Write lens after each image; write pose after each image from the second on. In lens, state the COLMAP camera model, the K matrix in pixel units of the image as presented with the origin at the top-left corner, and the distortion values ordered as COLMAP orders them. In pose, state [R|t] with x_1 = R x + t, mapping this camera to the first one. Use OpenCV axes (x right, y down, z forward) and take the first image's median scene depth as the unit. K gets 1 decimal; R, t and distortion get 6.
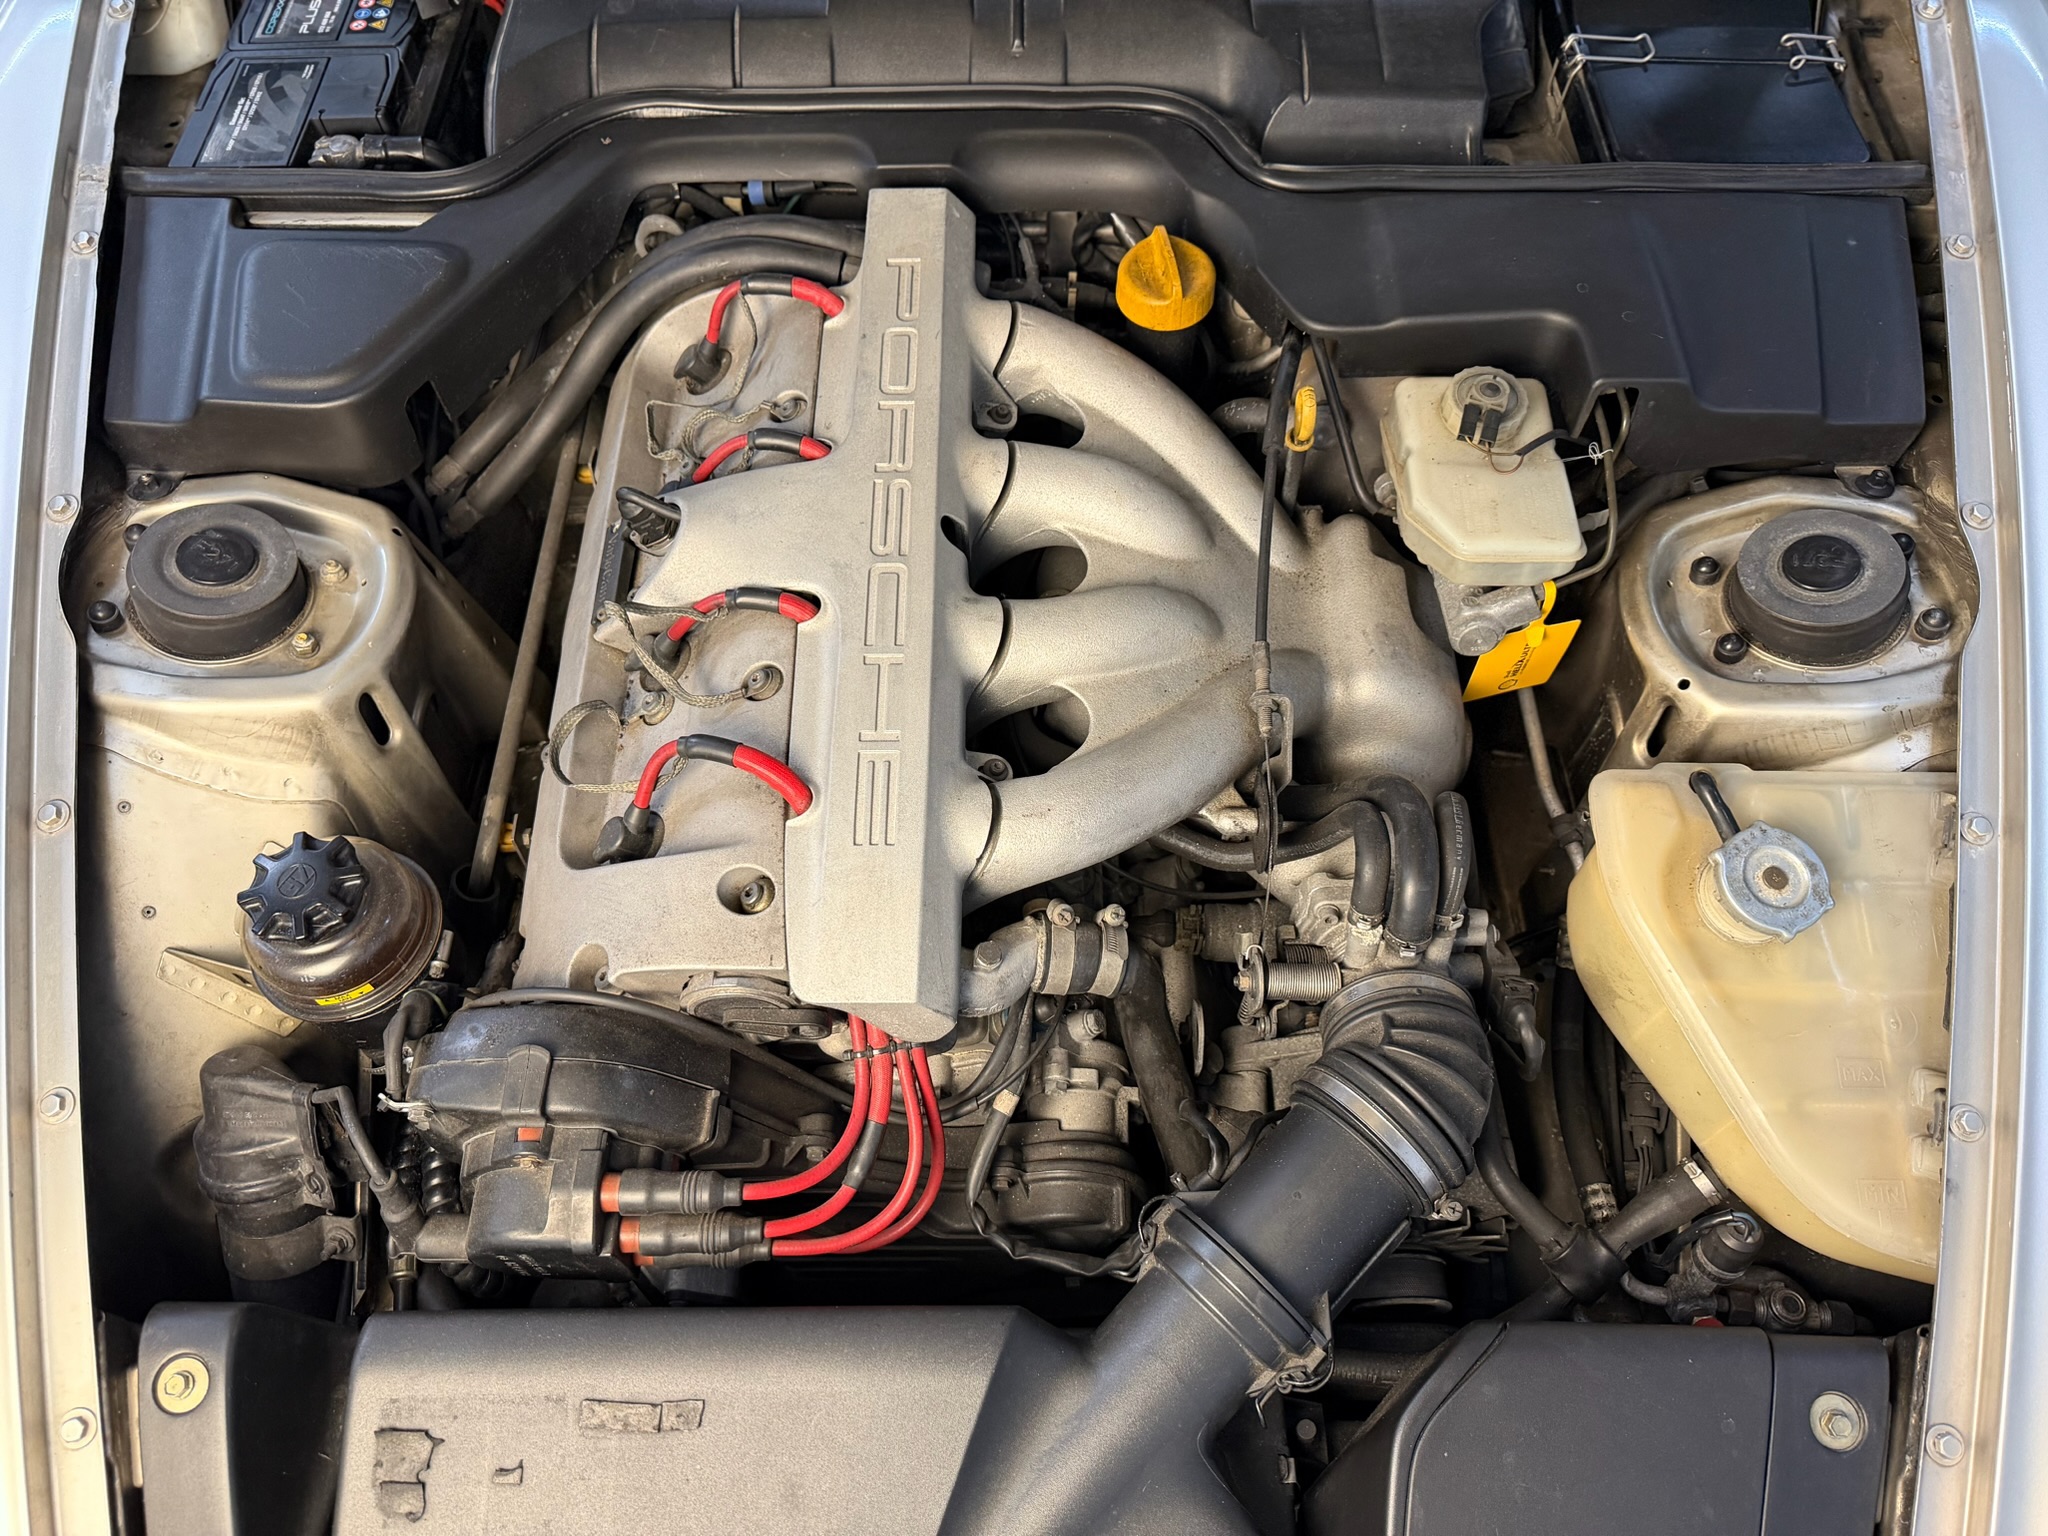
lens RADIAL K [[1472.7, 0, 1024.0], [0, 1472.7, 768.0], [0, 0, 1]] dist [0.041759, 0.000372]
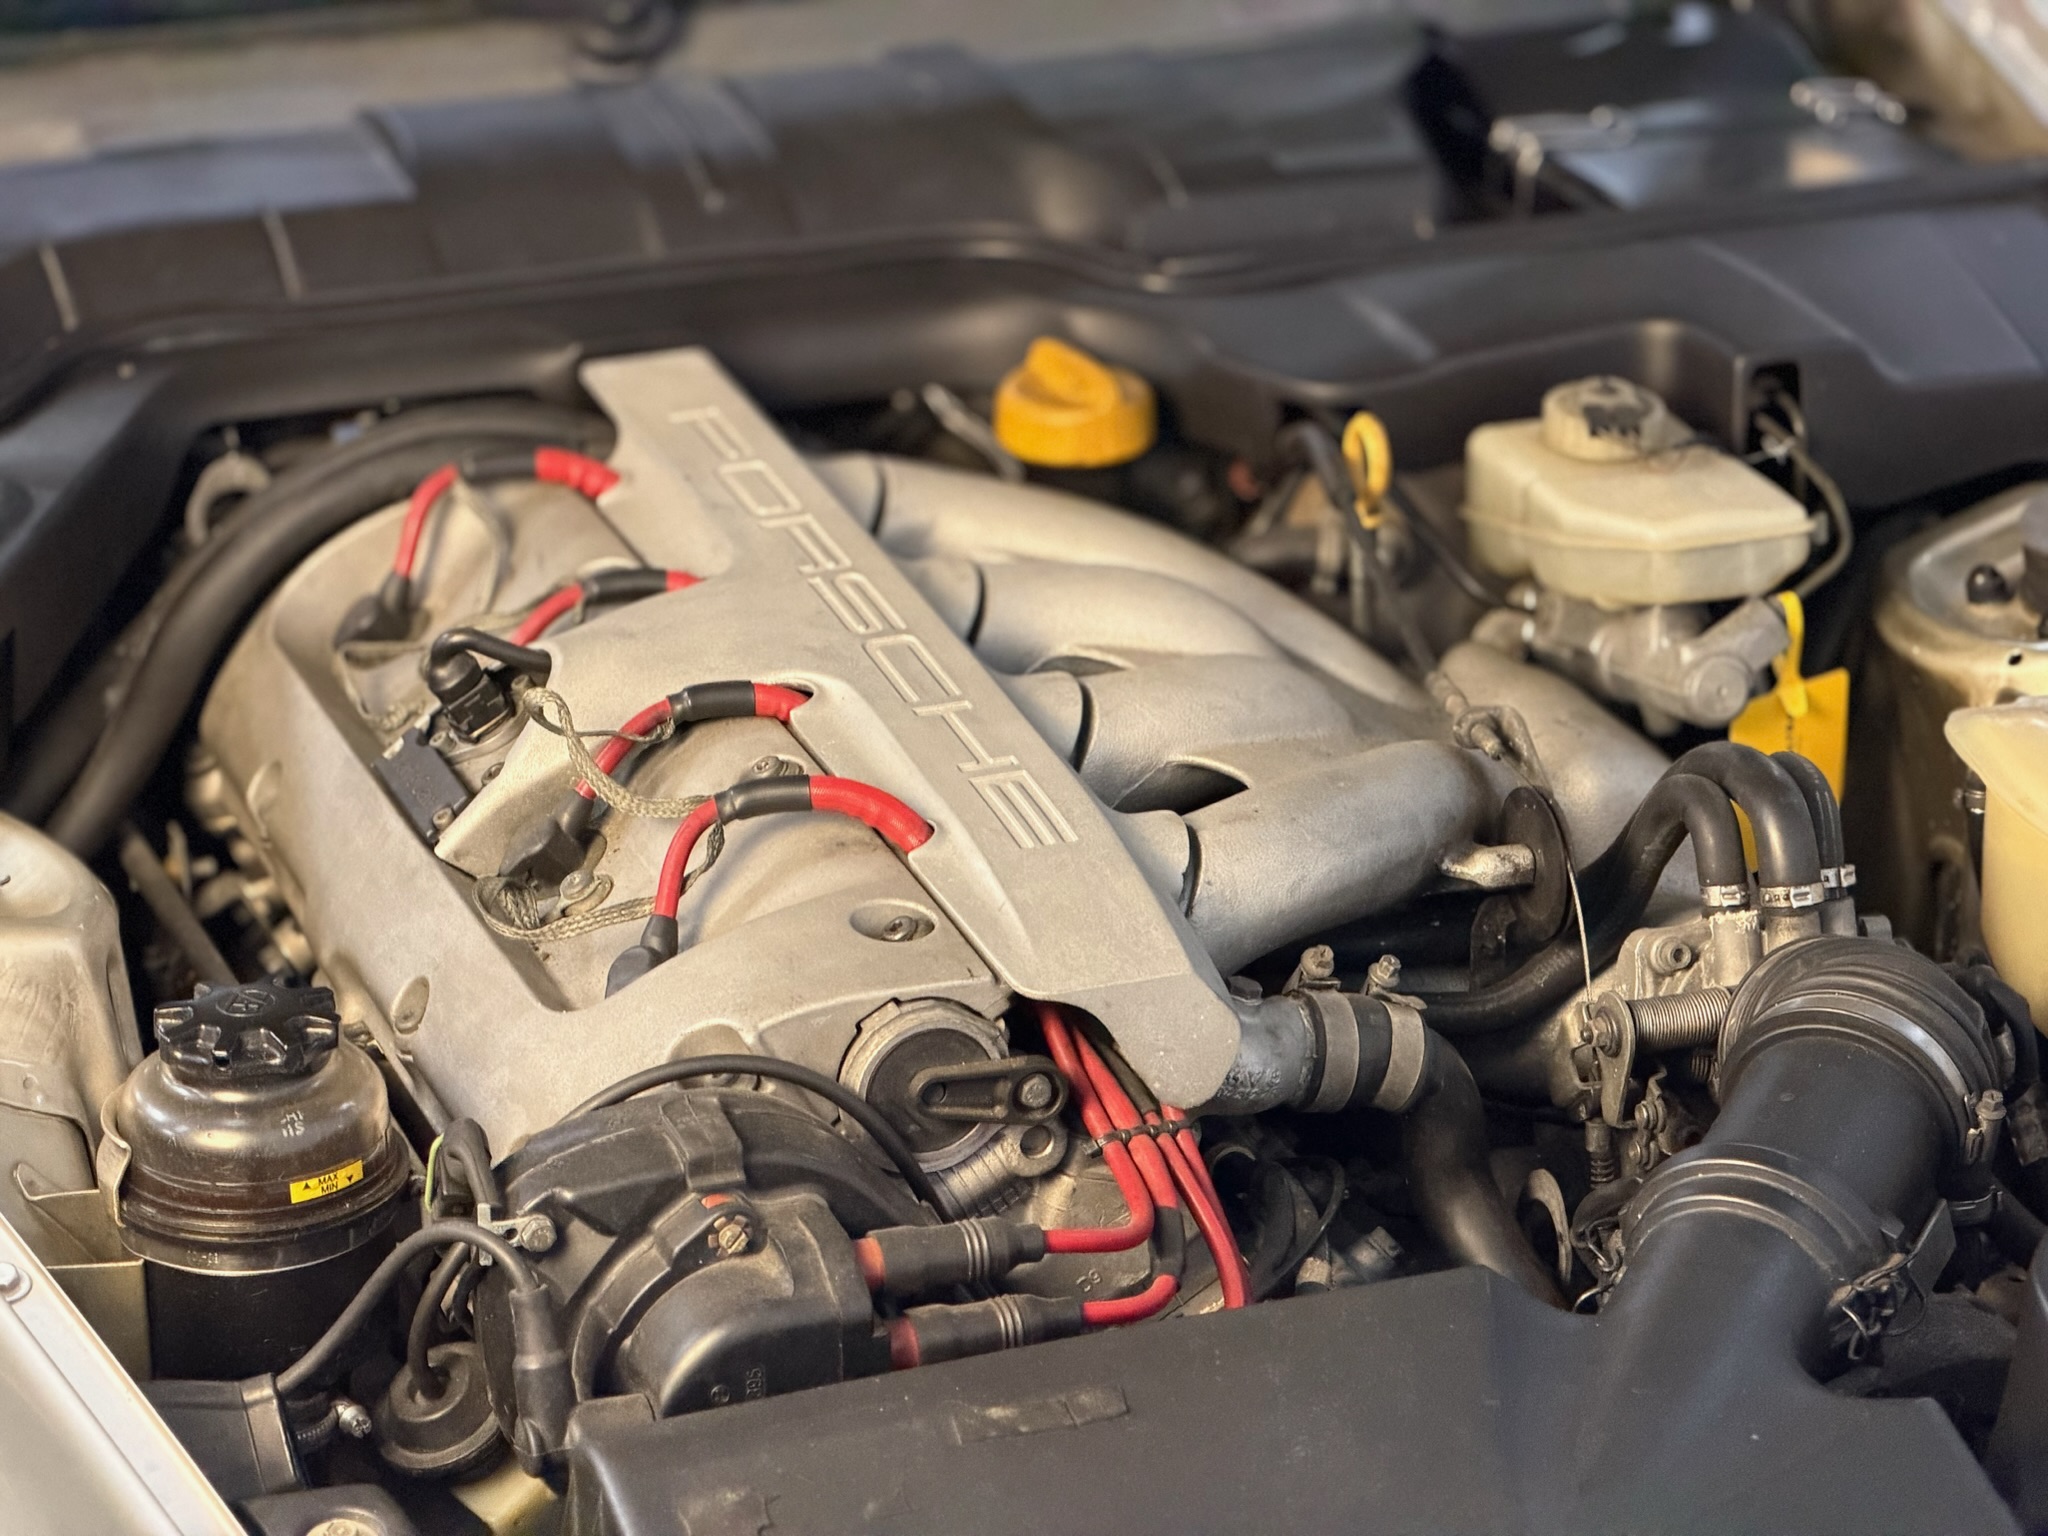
lens RADIAL K [[5994.3, 0, 1024.0], [0, 5994.3, 768.0], [0, 0, 1]] dist [0.029359, 0.042526]
pose [[0.937517, -0.132550, 0.321703, -0.851866], [0.295121, 0.792679, -0.533446, 1.278127], [-0.184299, 0.595056, 0.782268, -1.014165]]
